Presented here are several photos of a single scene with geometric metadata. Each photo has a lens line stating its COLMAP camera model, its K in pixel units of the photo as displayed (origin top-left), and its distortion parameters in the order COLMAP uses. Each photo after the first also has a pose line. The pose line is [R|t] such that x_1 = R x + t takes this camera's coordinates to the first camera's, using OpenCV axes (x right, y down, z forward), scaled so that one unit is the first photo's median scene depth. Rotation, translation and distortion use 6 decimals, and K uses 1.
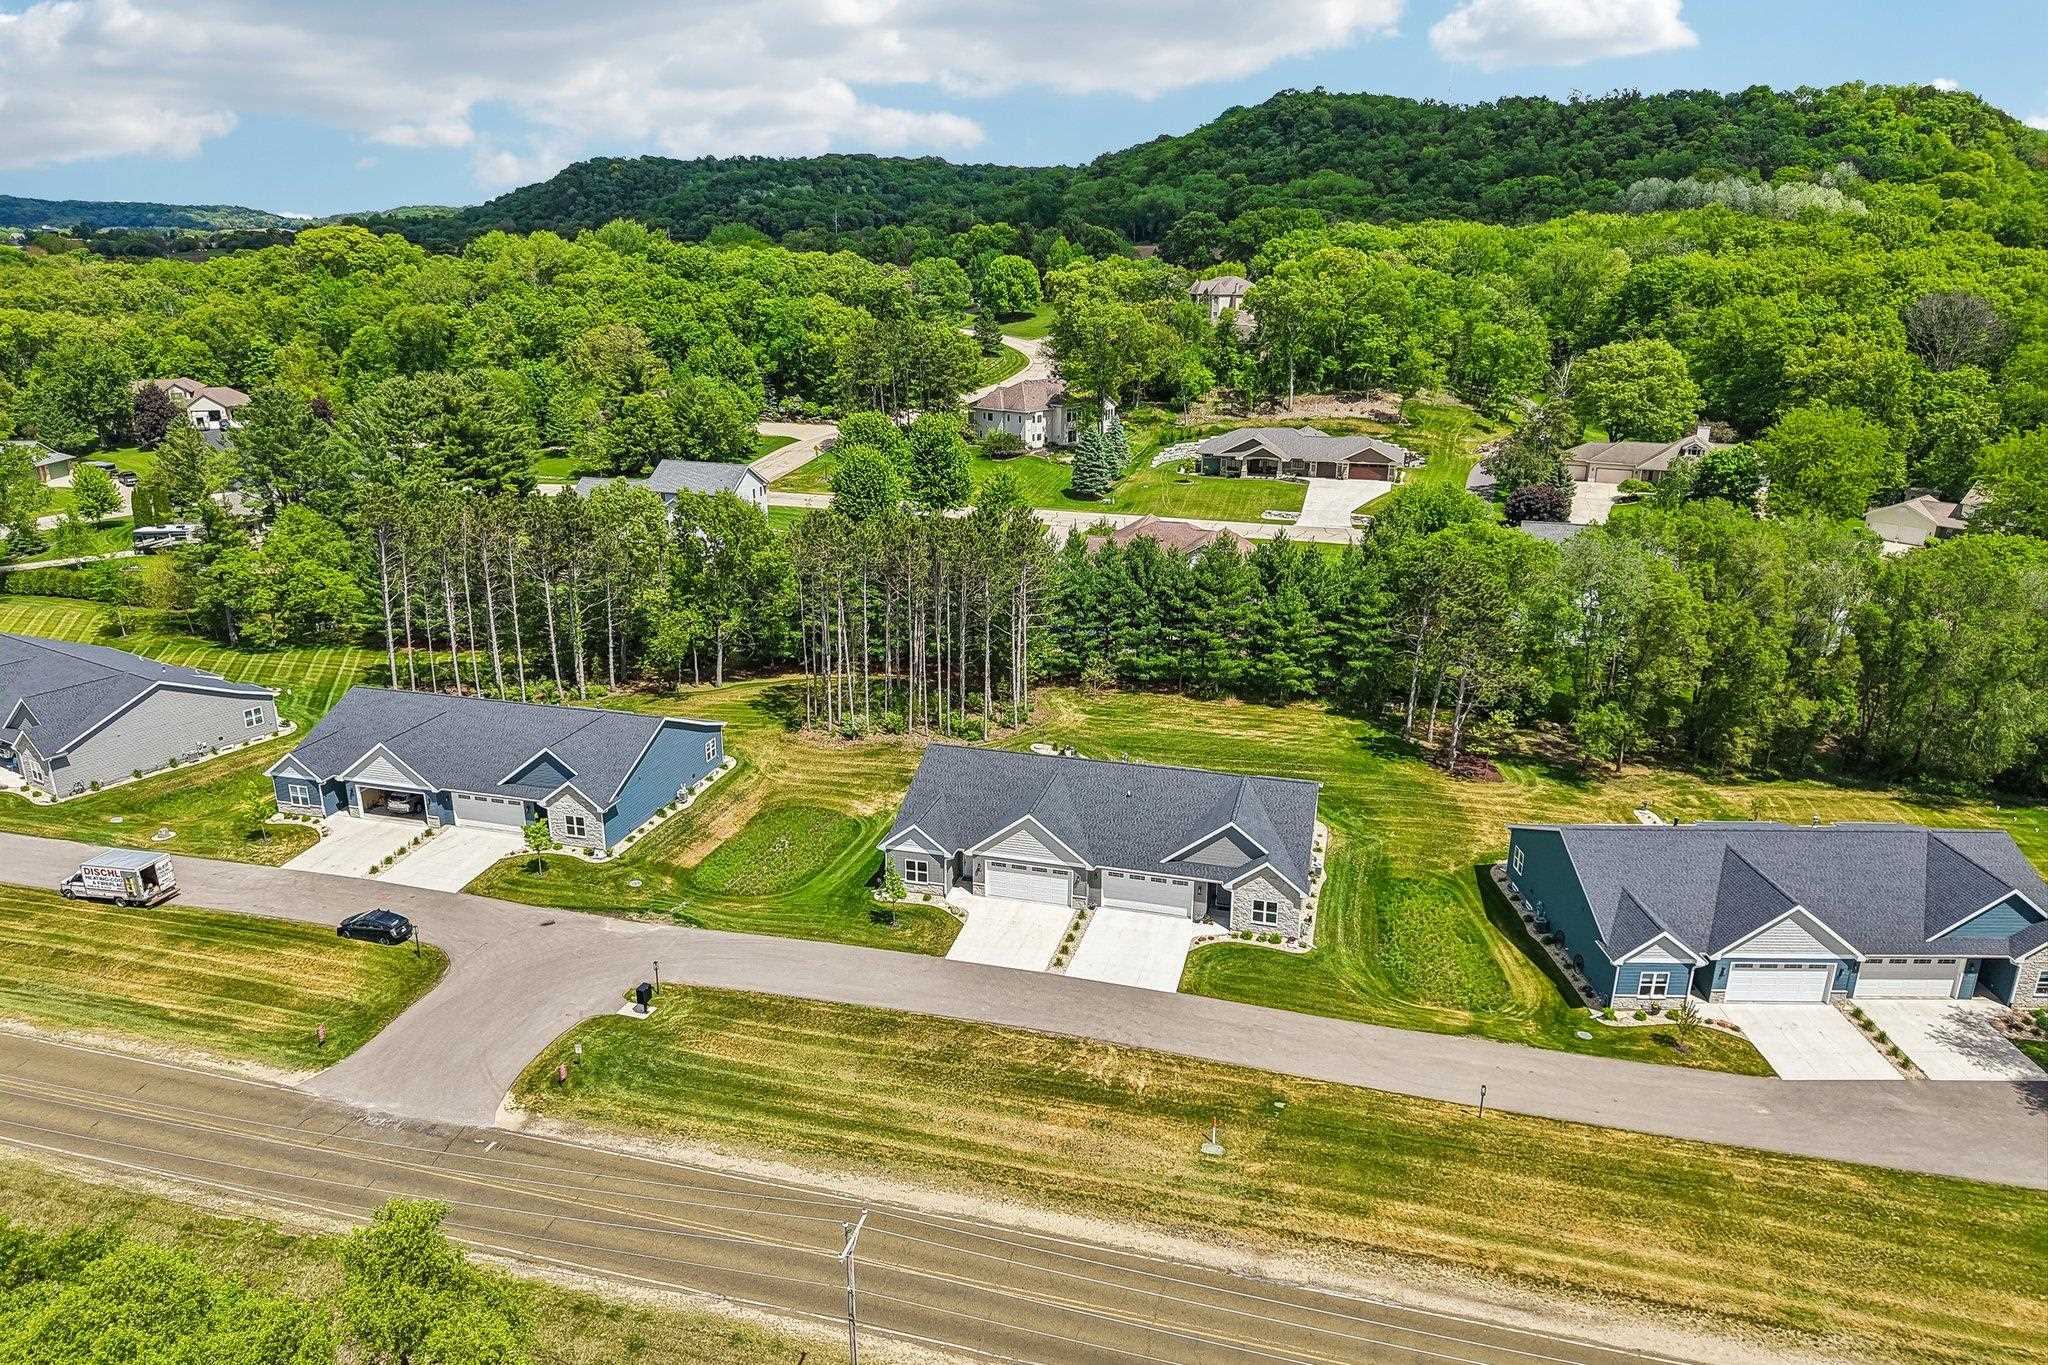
lens RADIAL K [[1381.7, 0, 979.0], [0, 1381.7, 681.4], [0, 0, 1]] dist [0.013317, -0.012653]
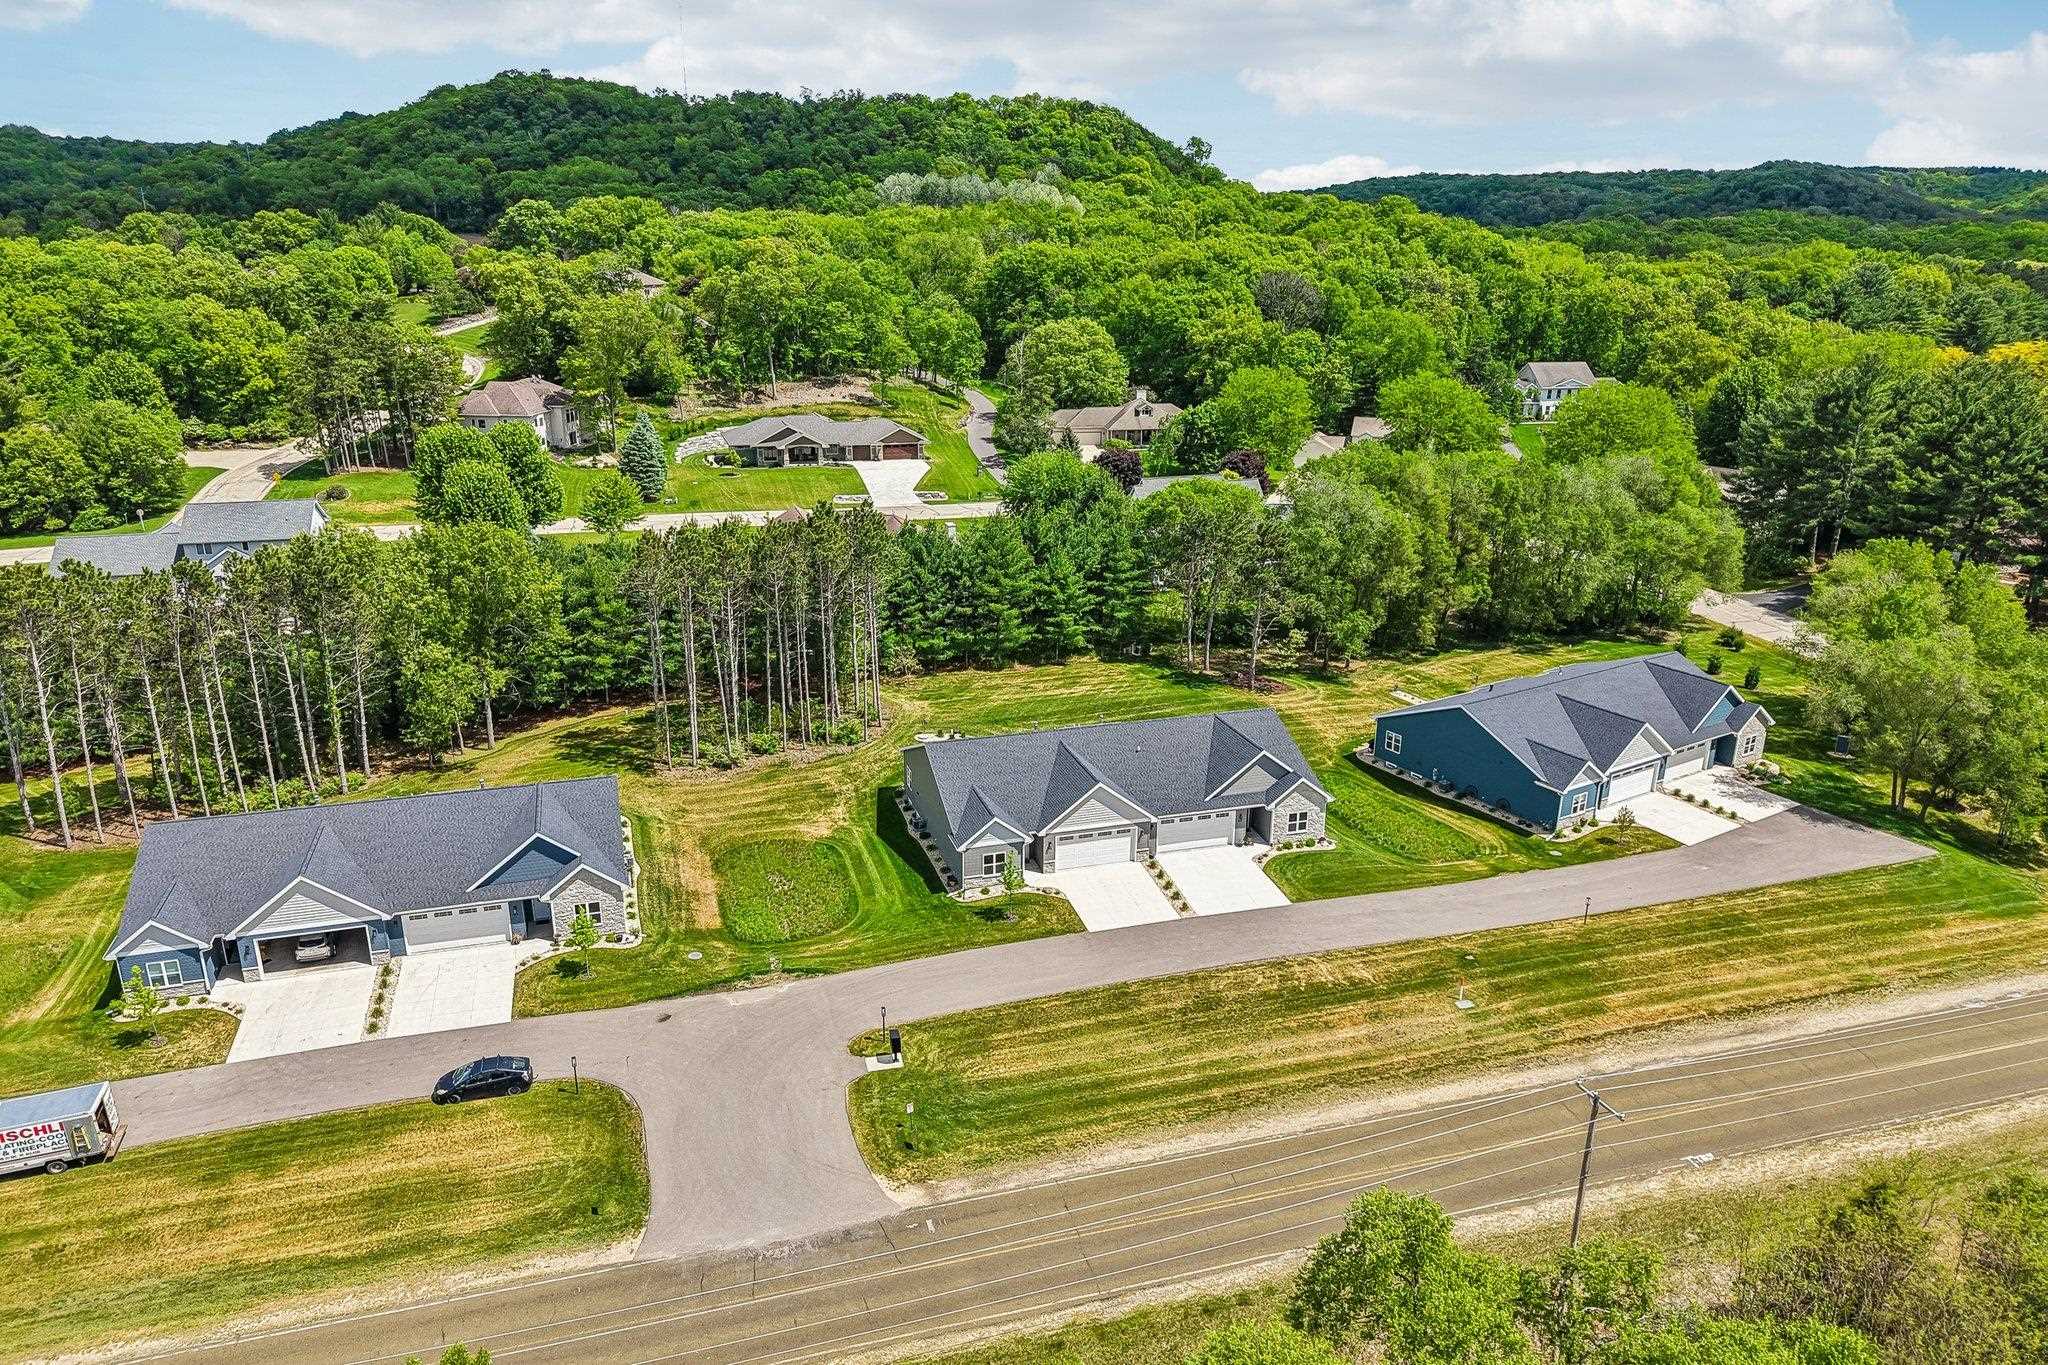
lens RADIAL K [[1381.7, 0, 973.0], [0, 1381.7, 709.2], [0, 0, 1]] dist [0.013317, -0.012653]
pose [[0.843411, -0.176256, 0.507534, -0.409957], [0.162885, 0.984082, 0.071071, -0.036296], [-0.511982, 0.022728, 0.858695, 0.101047]]
